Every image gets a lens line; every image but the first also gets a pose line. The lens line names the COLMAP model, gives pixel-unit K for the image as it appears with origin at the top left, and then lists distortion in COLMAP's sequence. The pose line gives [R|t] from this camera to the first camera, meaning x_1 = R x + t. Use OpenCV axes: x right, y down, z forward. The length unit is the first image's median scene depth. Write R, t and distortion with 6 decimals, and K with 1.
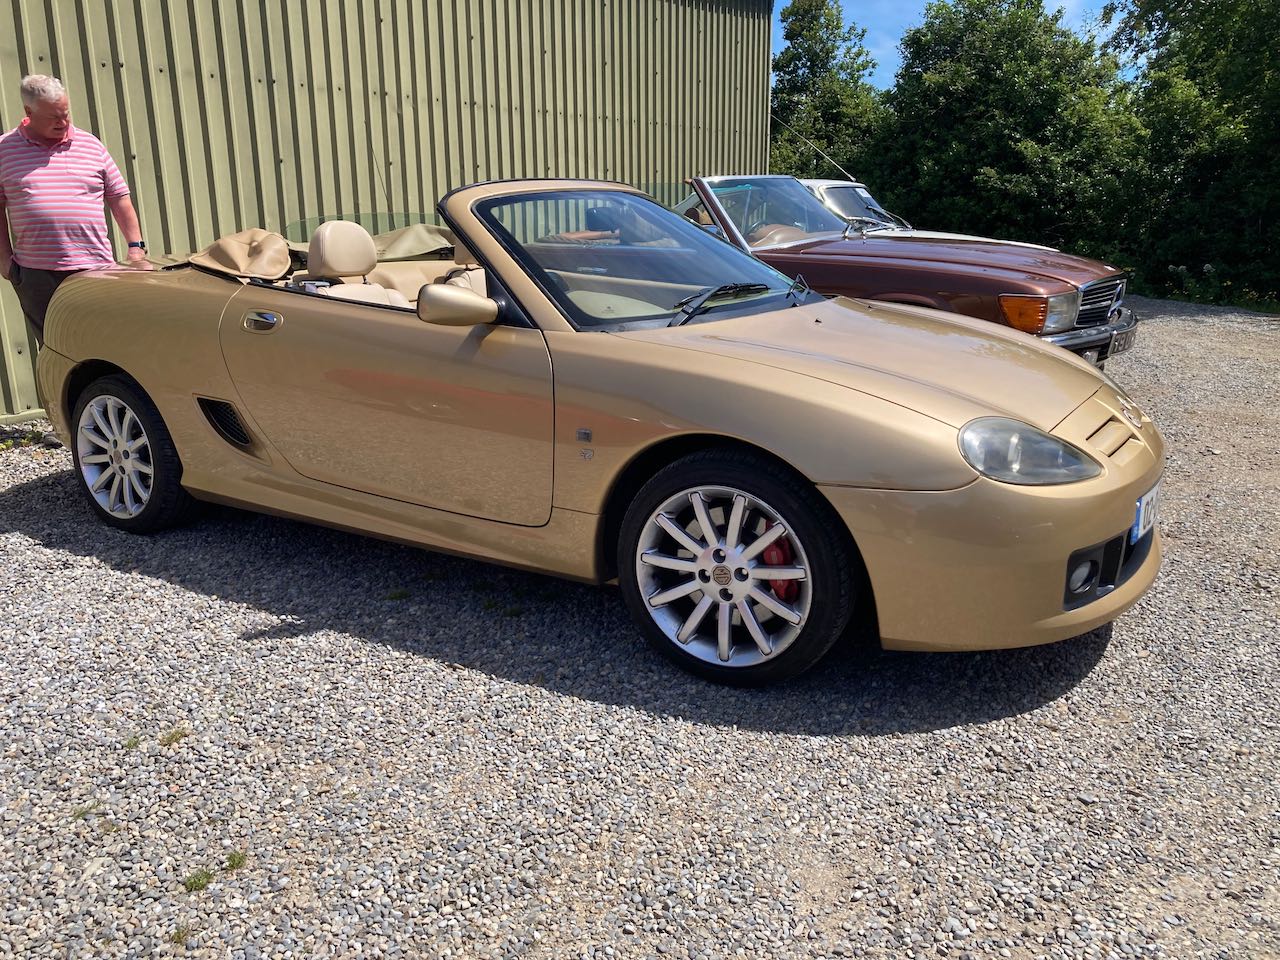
lens RADIAL K [[1017.1, 0, 628.2], [0, 1017.1, 480.4], [0, 0, 1]] dist [0.010244, -0.003681]
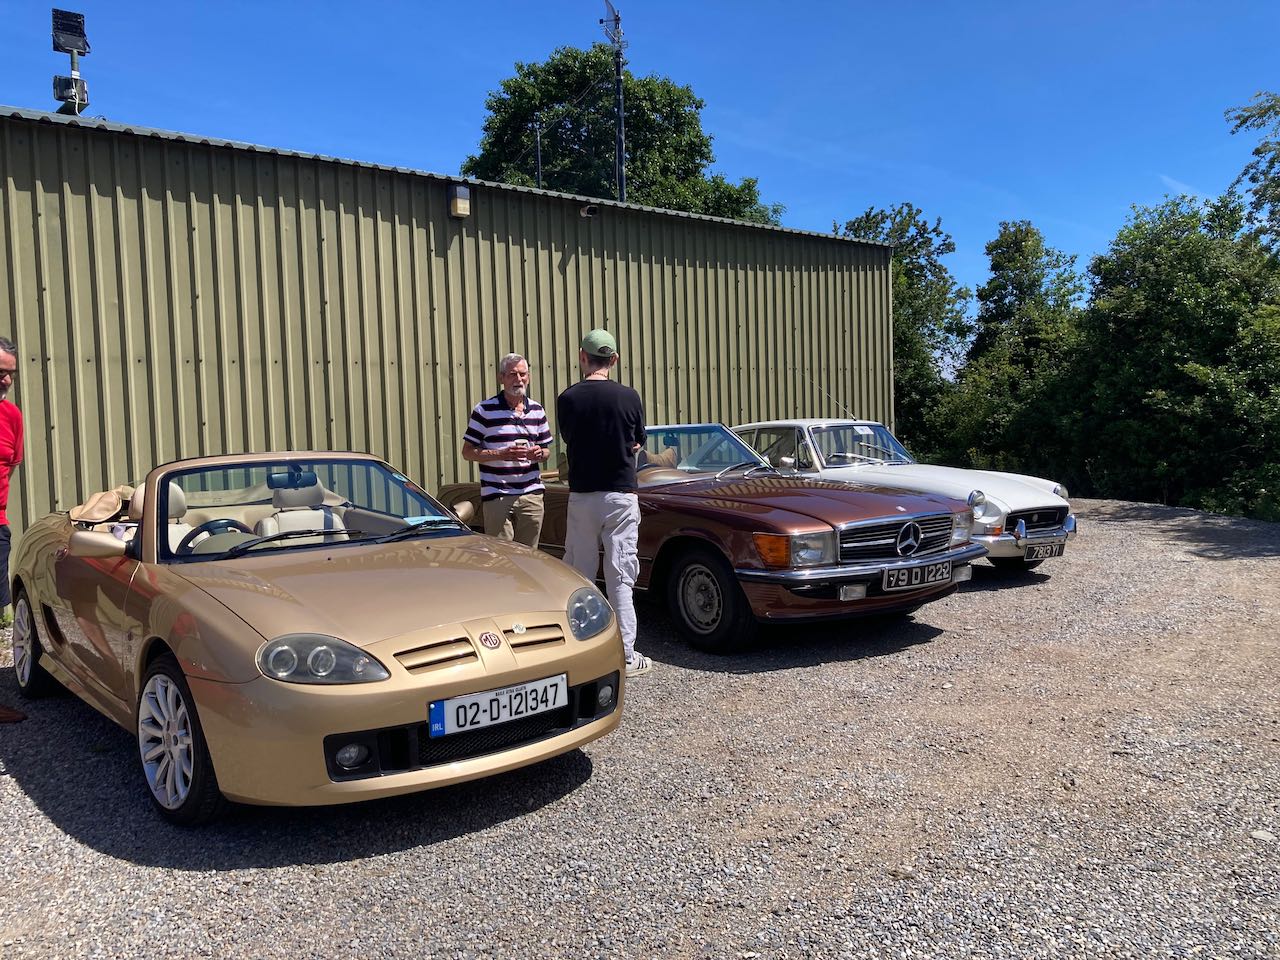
lens RADIAL K [[1042.5, 0, 640.0], [0, 1042.5, 480.0], [0, 0, 1]] dist [-0.043071, 0.061775]
pose [[0.956836, -0.006047, -0.290567, 0.189412], [-0.054919, 0.978010, -0.201200, -0.001160], [0.285393, 0.208473, 0.935462, -0.039723]]
